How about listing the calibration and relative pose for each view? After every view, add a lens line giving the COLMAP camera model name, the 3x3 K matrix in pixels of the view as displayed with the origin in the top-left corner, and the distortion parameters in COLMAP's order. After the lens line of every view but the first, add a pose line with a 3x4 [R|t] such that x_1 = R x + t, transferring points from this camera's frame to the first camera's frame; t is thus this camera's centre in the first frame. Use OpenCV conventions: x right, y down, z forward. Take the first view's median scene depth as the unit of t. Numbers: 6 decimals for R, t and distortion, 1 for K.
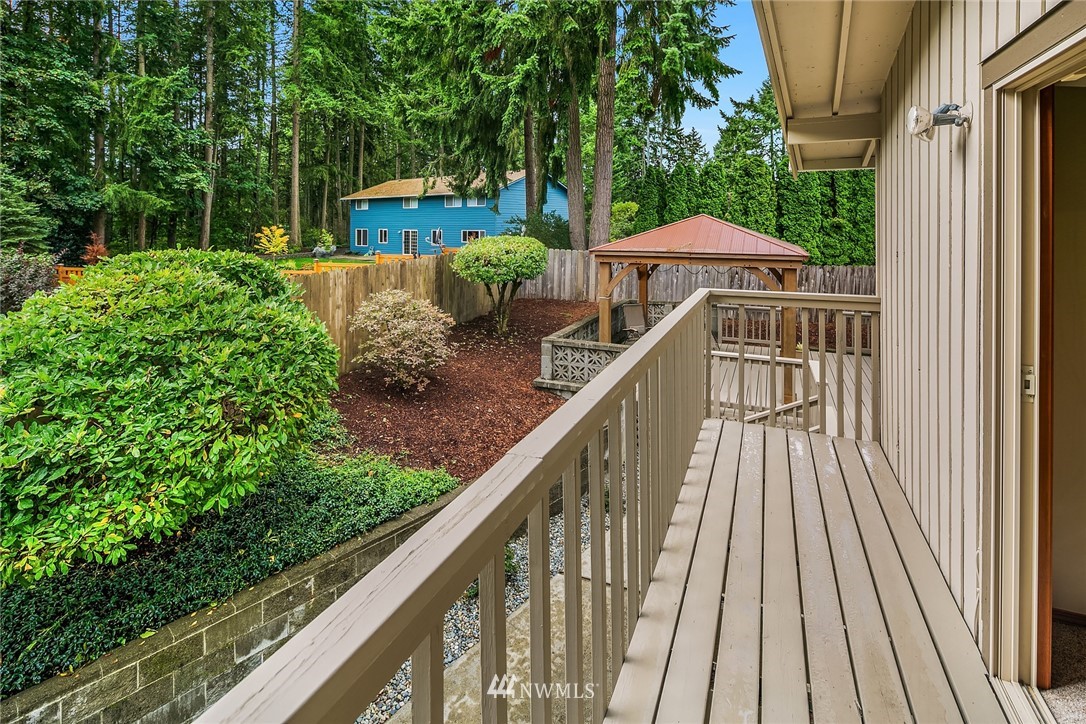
lens RADIAL K [[536.4, 0, 549.9], [0, 536.4, 226.7], [0, 0, 1]] dist [0.003095, -0.006161]
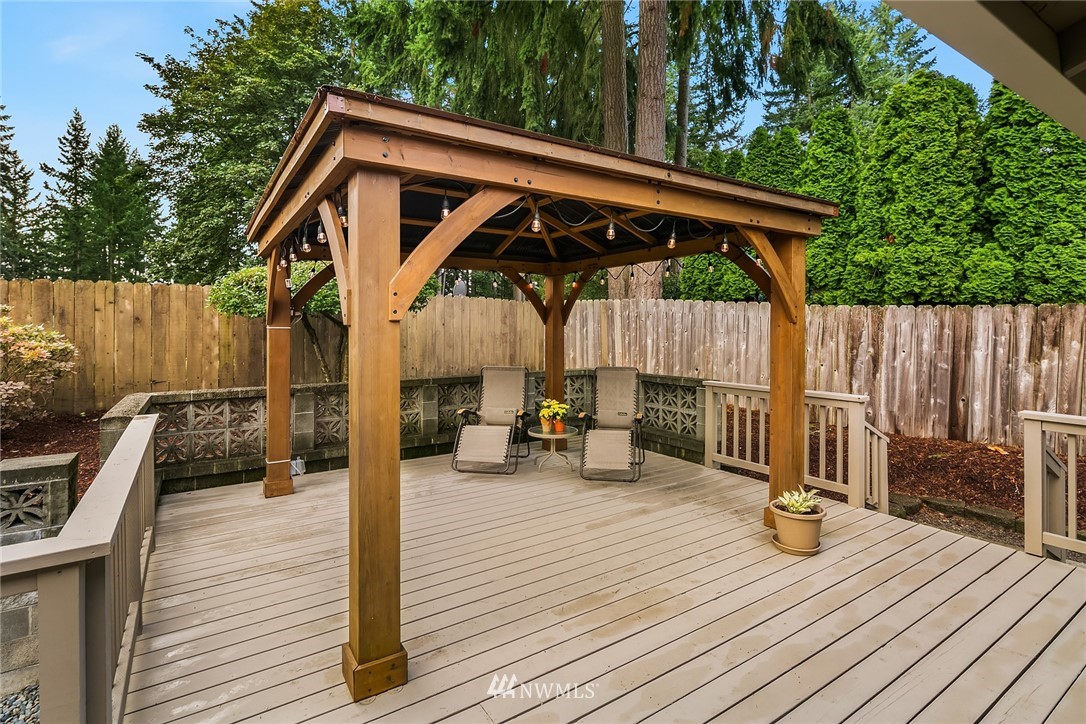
lens RADIAL K [[536.4, 0, 525.8], [0, 536.4, 327.5], [0, 0, 1]] dist [0.003095, -0.006161]
pose [[0.827636, -0.004911, -0.561243, 0.375880], [0.005153, 0.999986, -0.001150, 0.086178], [0.561241, -0.001940, 0.827650, 0.466556]]
